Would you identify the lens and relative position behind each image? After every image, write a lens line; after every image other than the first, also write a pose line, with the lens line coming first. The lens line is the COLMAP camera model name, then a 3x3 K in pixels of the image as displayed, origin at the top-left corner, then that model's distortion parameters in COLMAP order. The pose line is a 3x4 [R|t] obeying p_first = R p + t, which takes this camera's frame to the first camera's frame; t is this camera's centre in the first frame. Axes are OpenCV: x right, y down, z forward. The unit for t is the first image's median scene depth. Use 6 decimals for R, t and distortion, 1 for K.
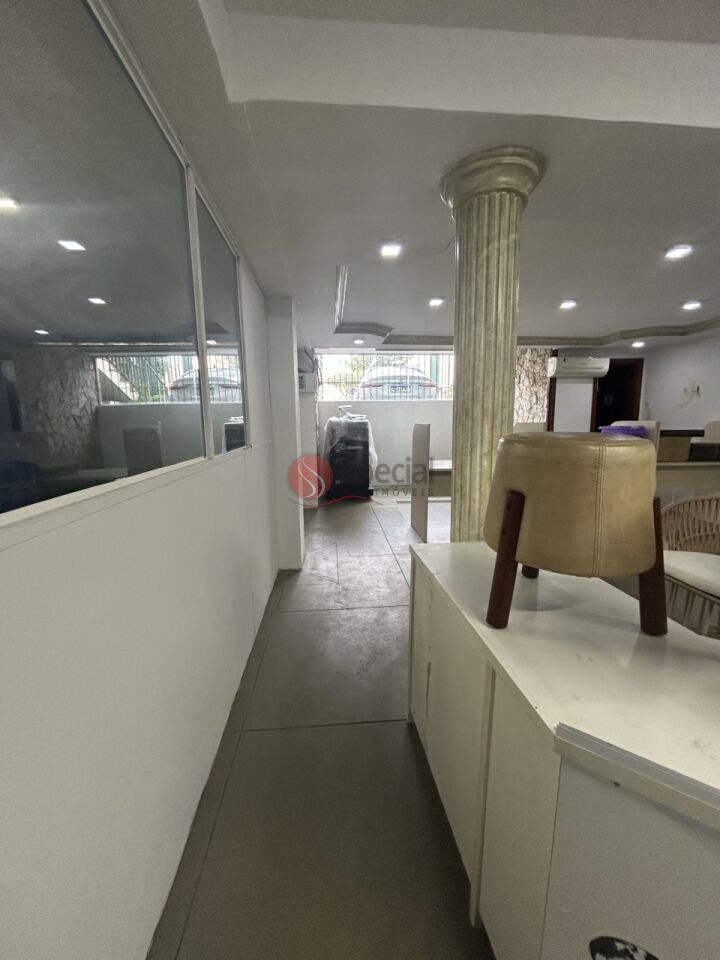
lens RADIAL K [[388.2, 0, 360.6], [0, 388.2, 479.2], [0, 0, 1]] dist [0.002757, -0.000198]
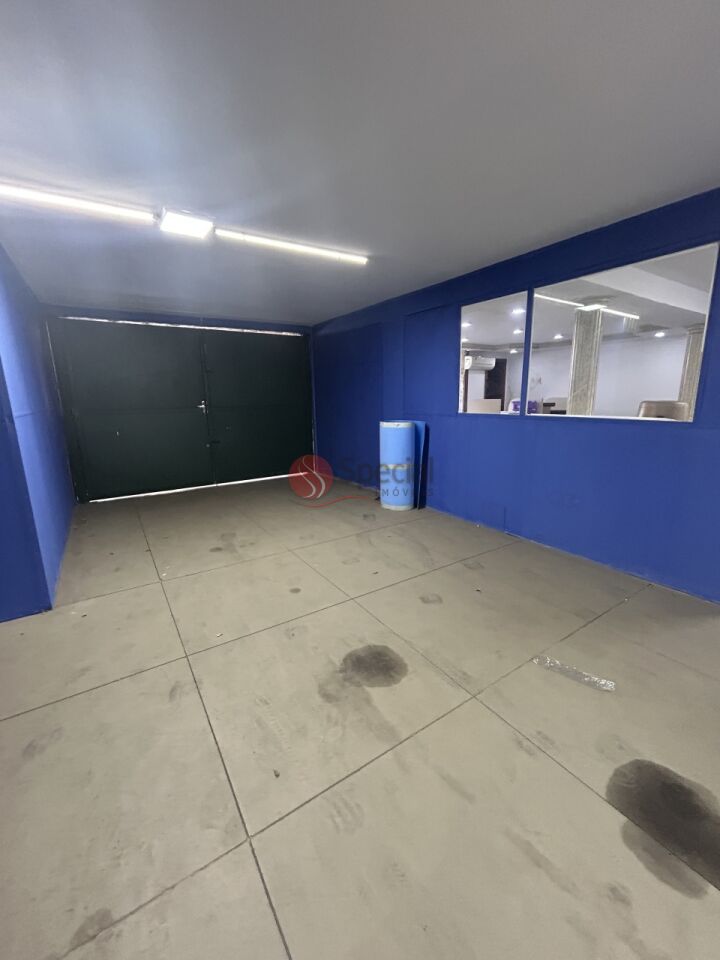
lens RADIAL K [[388.2, 0, 361.5], [0, 388.2, 480.4], [0, 0, 1]] dist [0.002757, -0.000198]
pose [[0.875508, -0.105681, 0.471506, -0.642134], [0.079438, 0.993993, 0.075284, 0.022263], [-0.476630, -0.028456, 0.878644, -0.150925]]
